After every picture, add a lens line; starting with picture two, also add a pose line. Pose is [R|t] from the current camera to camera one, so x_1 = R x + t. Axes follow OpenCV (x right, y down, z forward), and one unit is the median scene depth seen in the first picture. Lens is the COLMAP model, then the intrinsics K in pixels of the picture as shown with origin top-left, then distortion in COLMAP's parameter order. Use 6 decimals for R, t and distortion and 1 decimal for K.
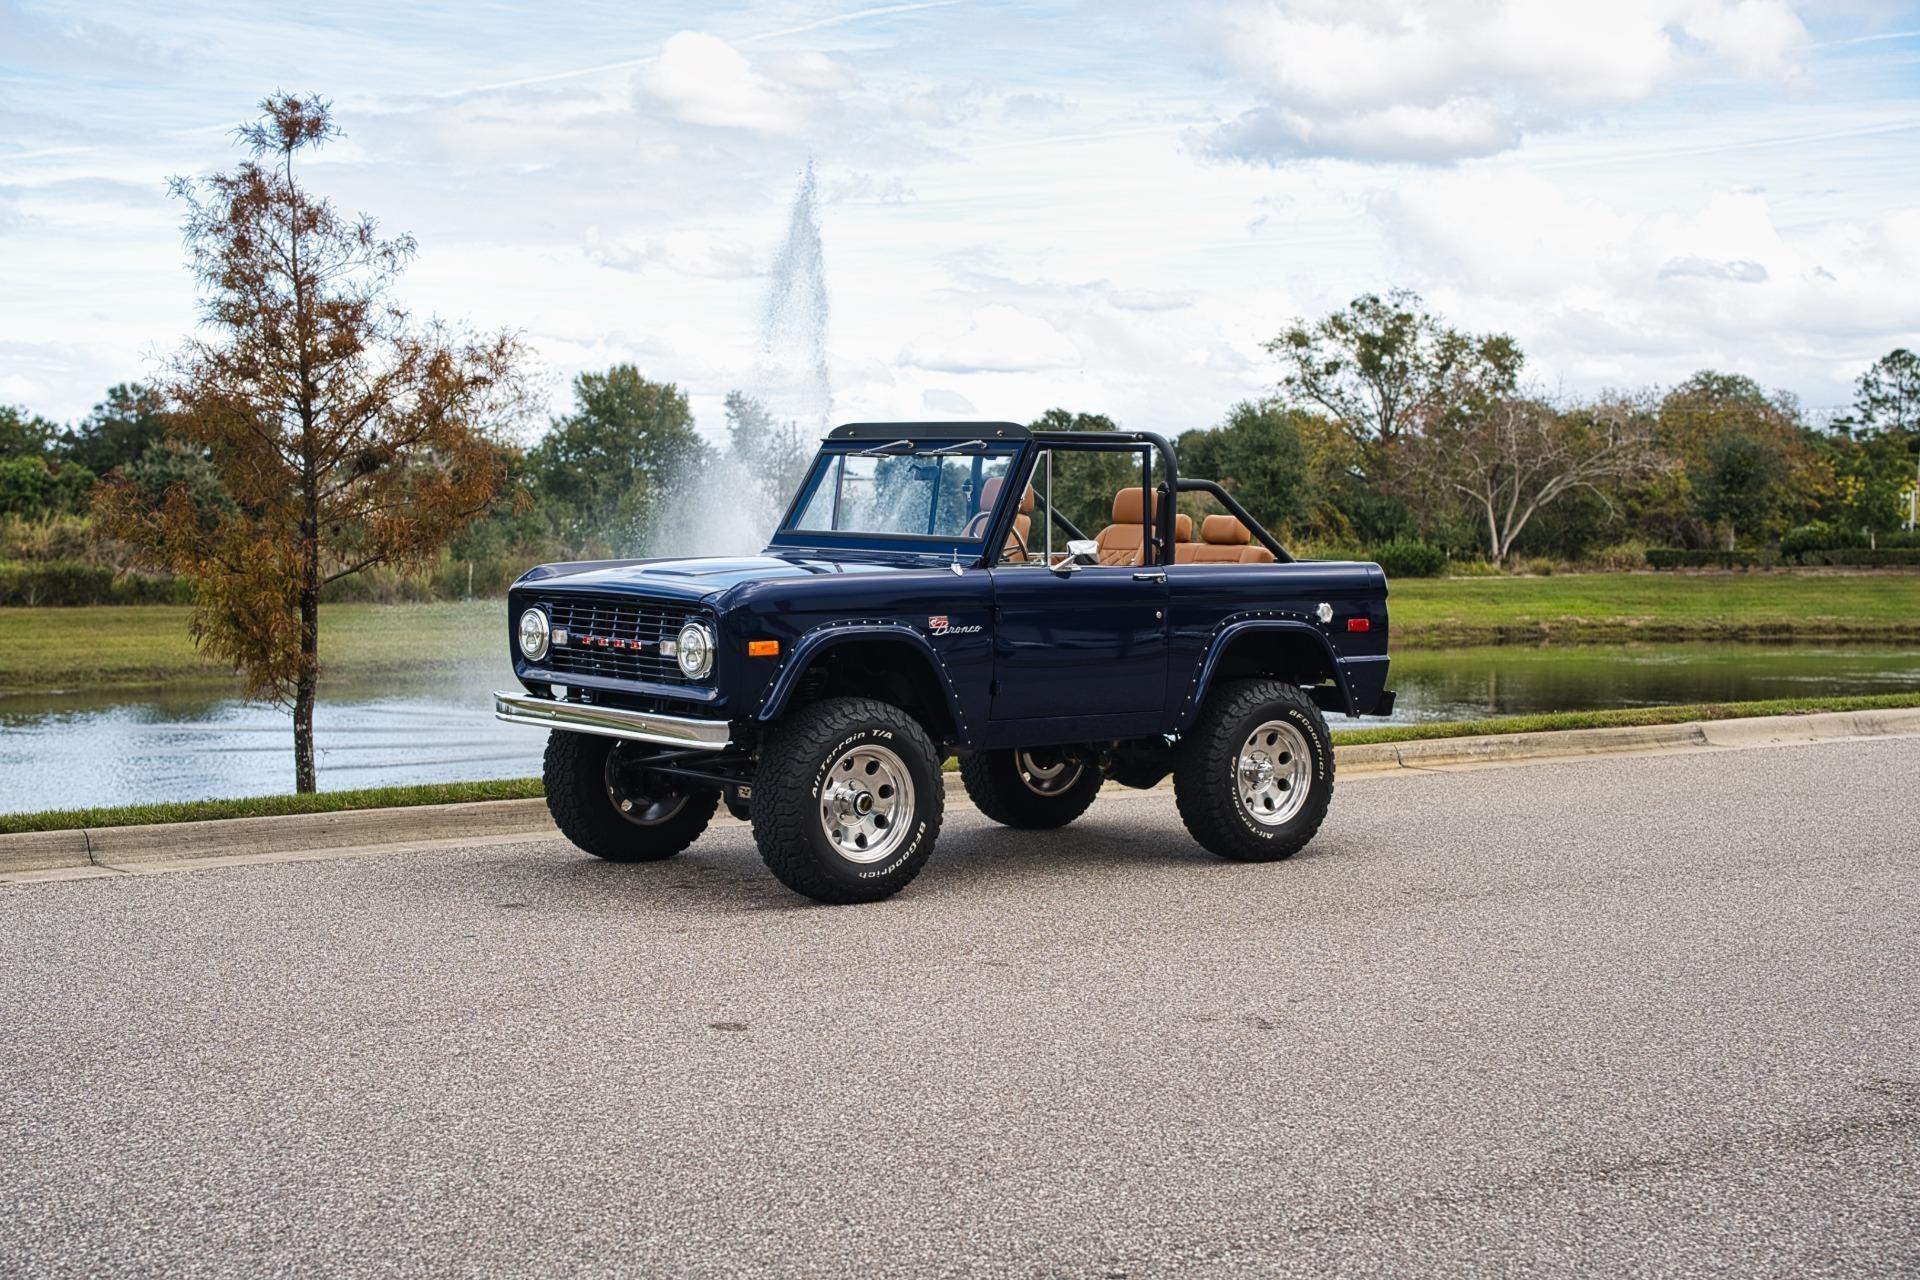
lens RADIAL K [[2796.3, 0, 947.8], [0, 2796.3, 631.3], [0, 0, 1]] dist [0.156348, 0.651025]
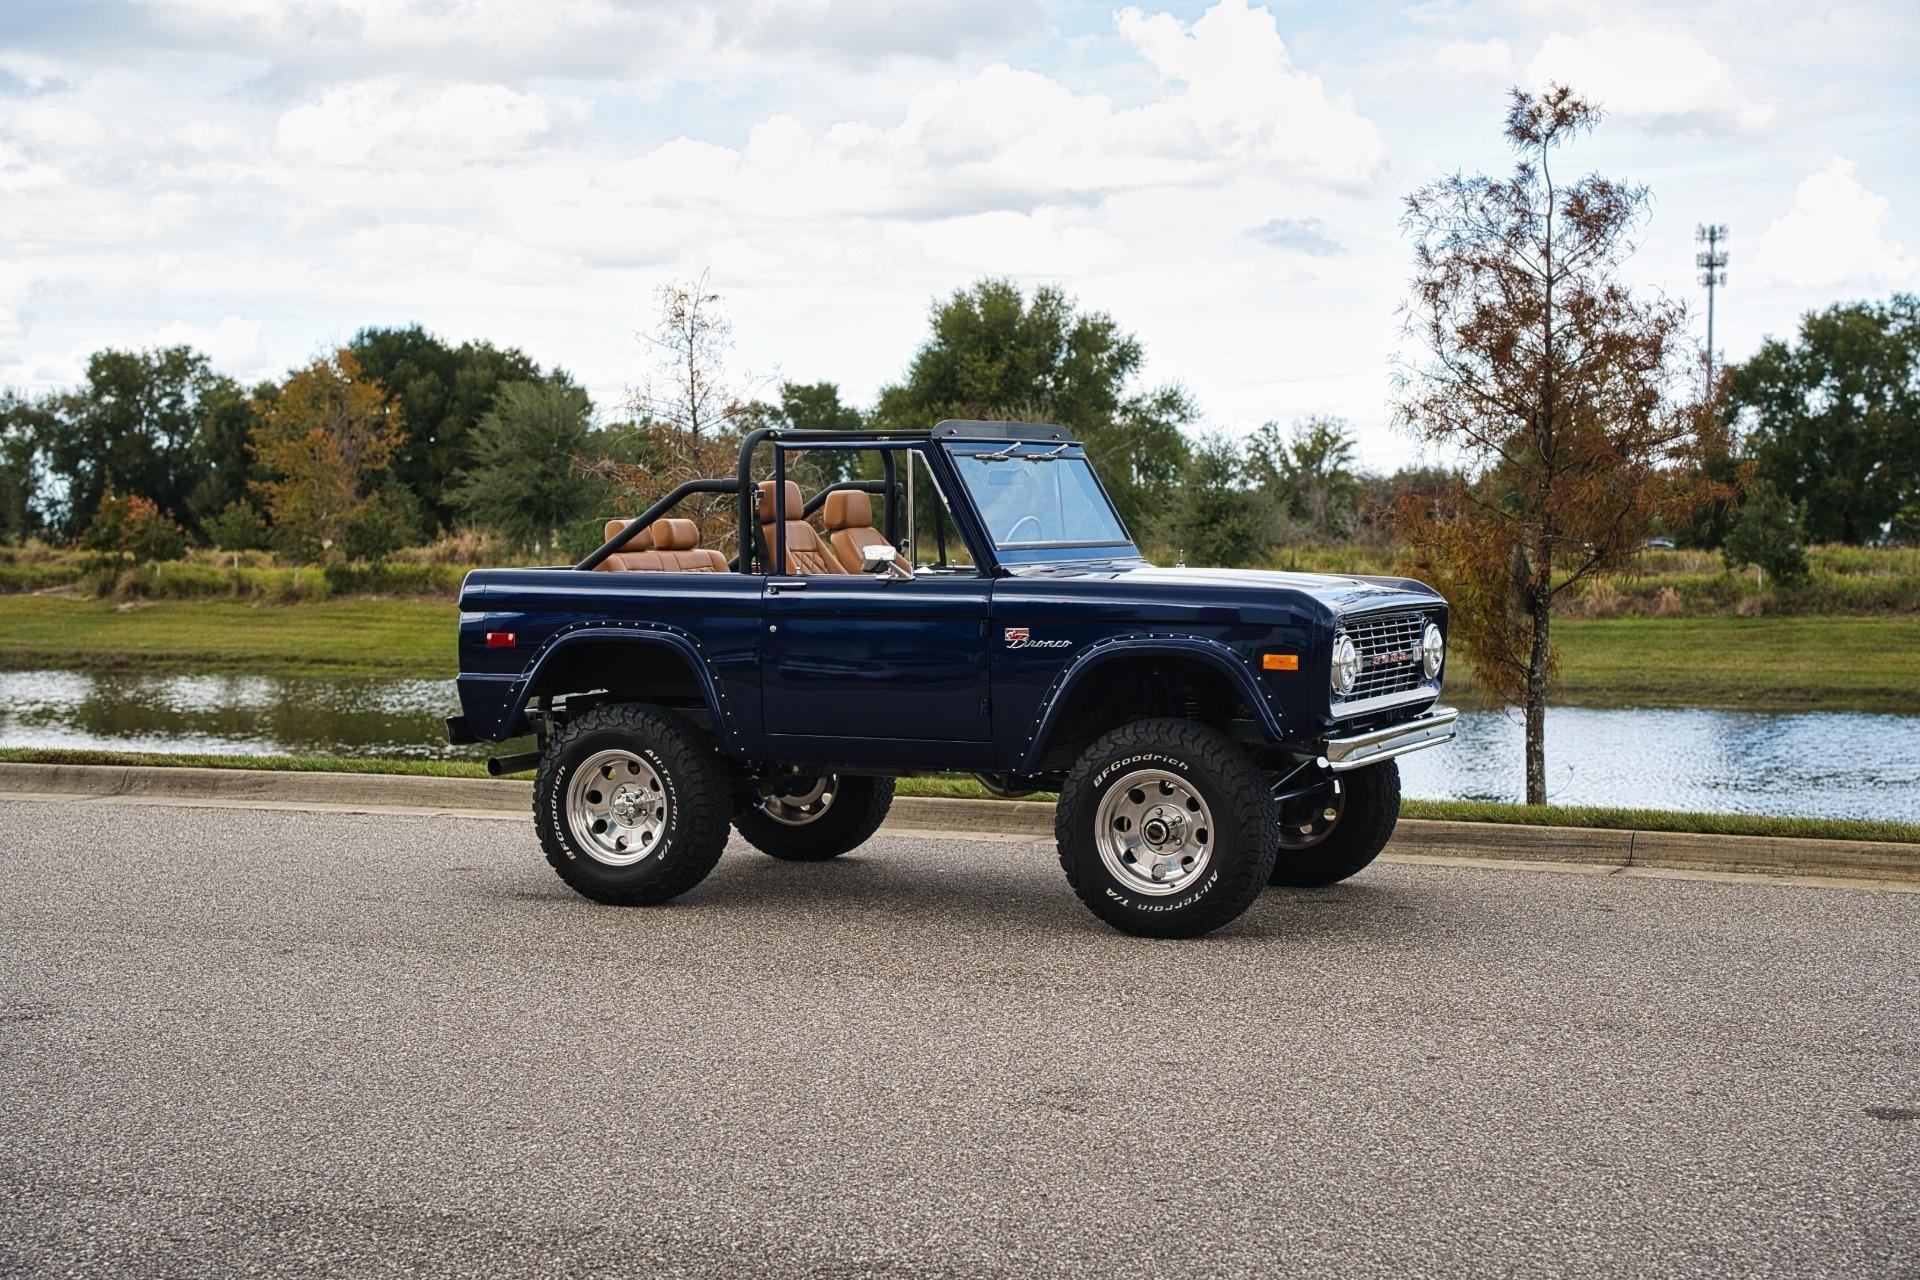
lens RADIAL K [[2885.1, 0, 979.4], [0, 2885.1, 636.7], [0, 0, 1]] dist [0.300201, 0.109670]
pose [[0.452045, 0.027889, -0.891559, 0.583599], [-0.027494, 0.999472, 0.017324, -0.013457], [0.891571, 0.016681, 0.452573, 0.384130]]
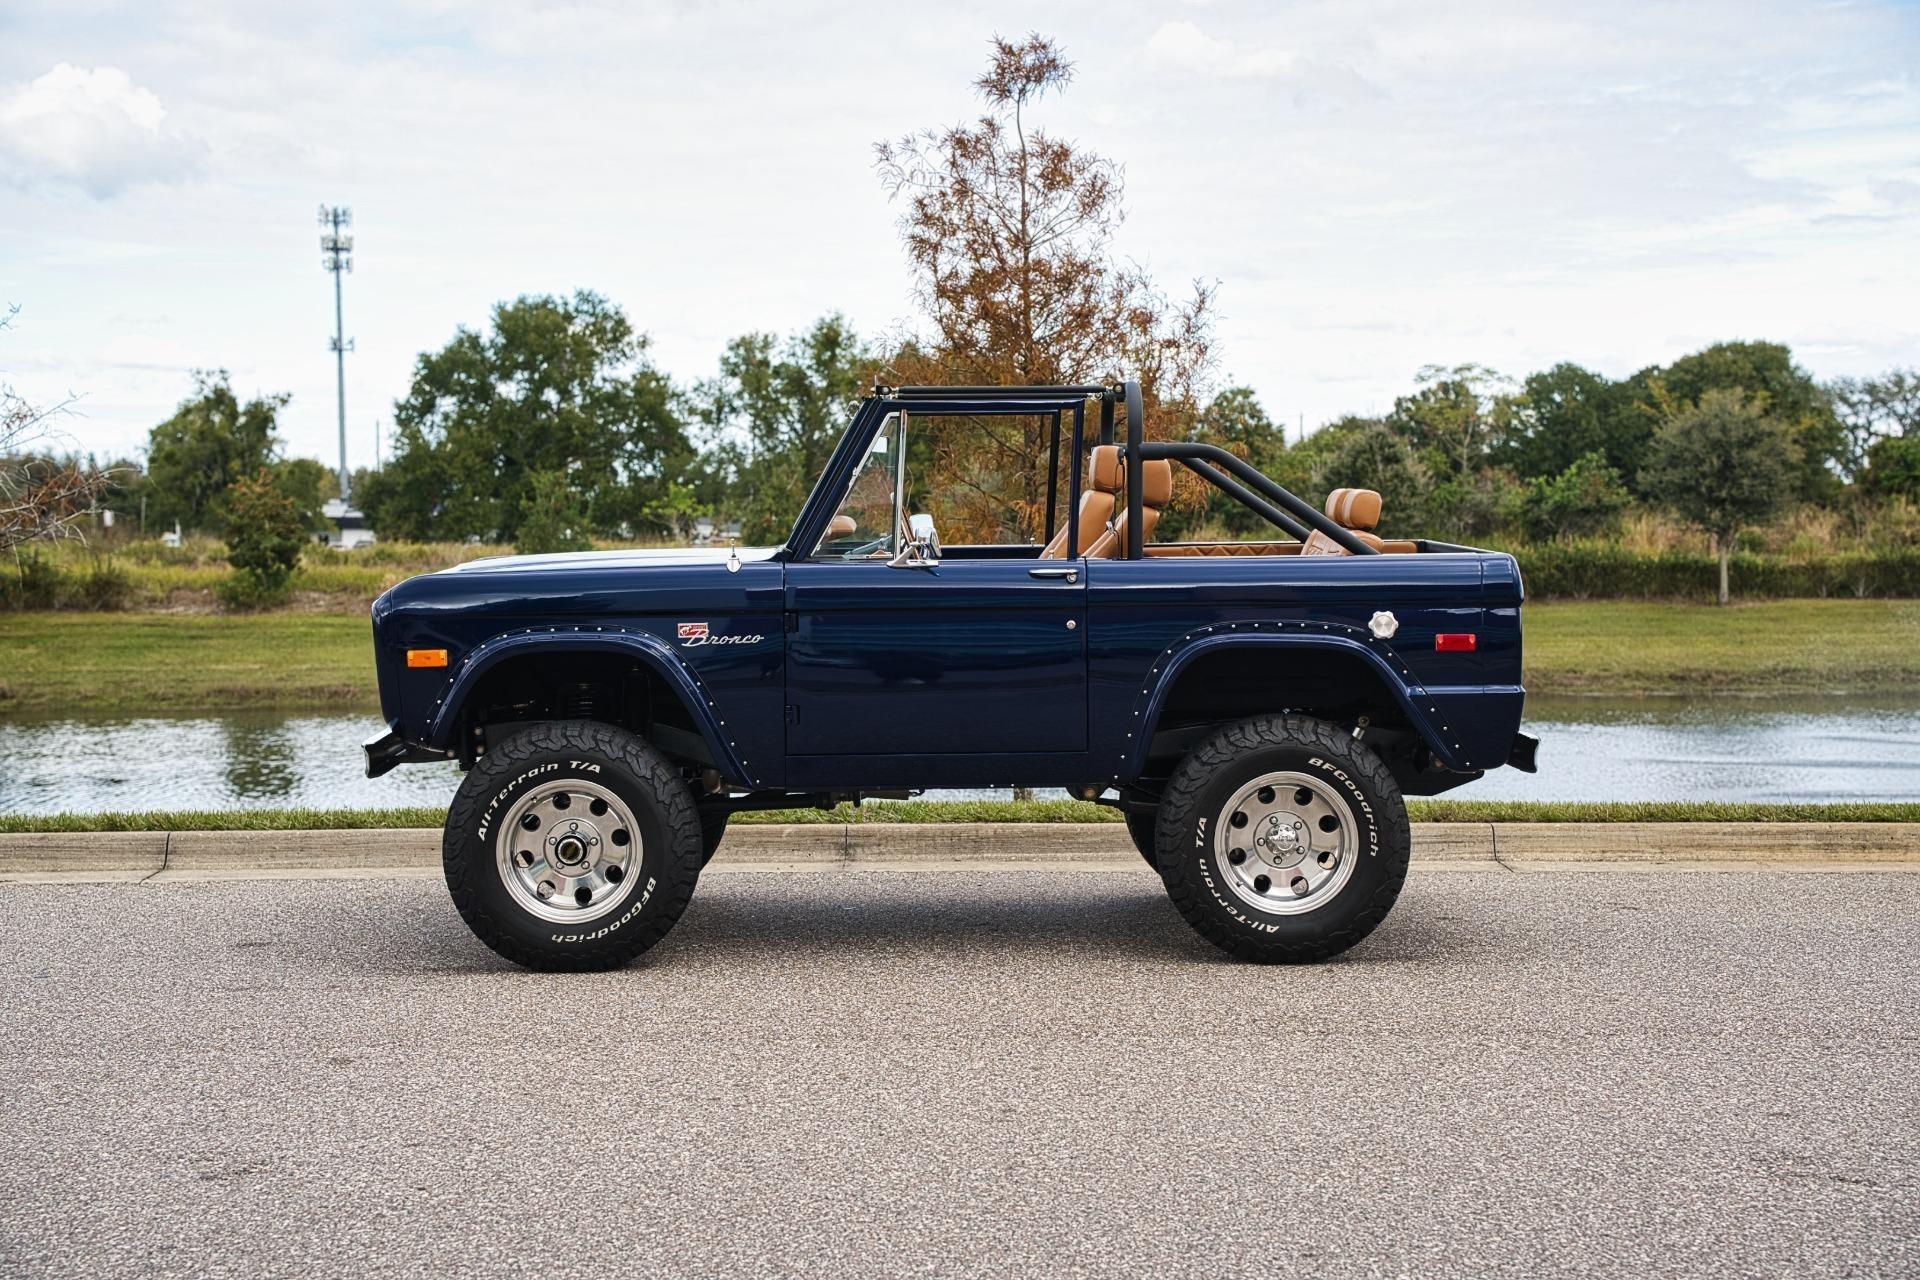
lens RADIAL K [[3050.7, 0, 960.0], [0, 3050.7, 640.0], [0, 0, 1]] dist [0.238628, 0.778059]
pose [[0.788776, 0.015725, -0.614479, 0.363833], [-0.012651, 0.999876, 0.009347, -0.005785], [0.614550, 0.000401, 0.788878, 0.217555]]
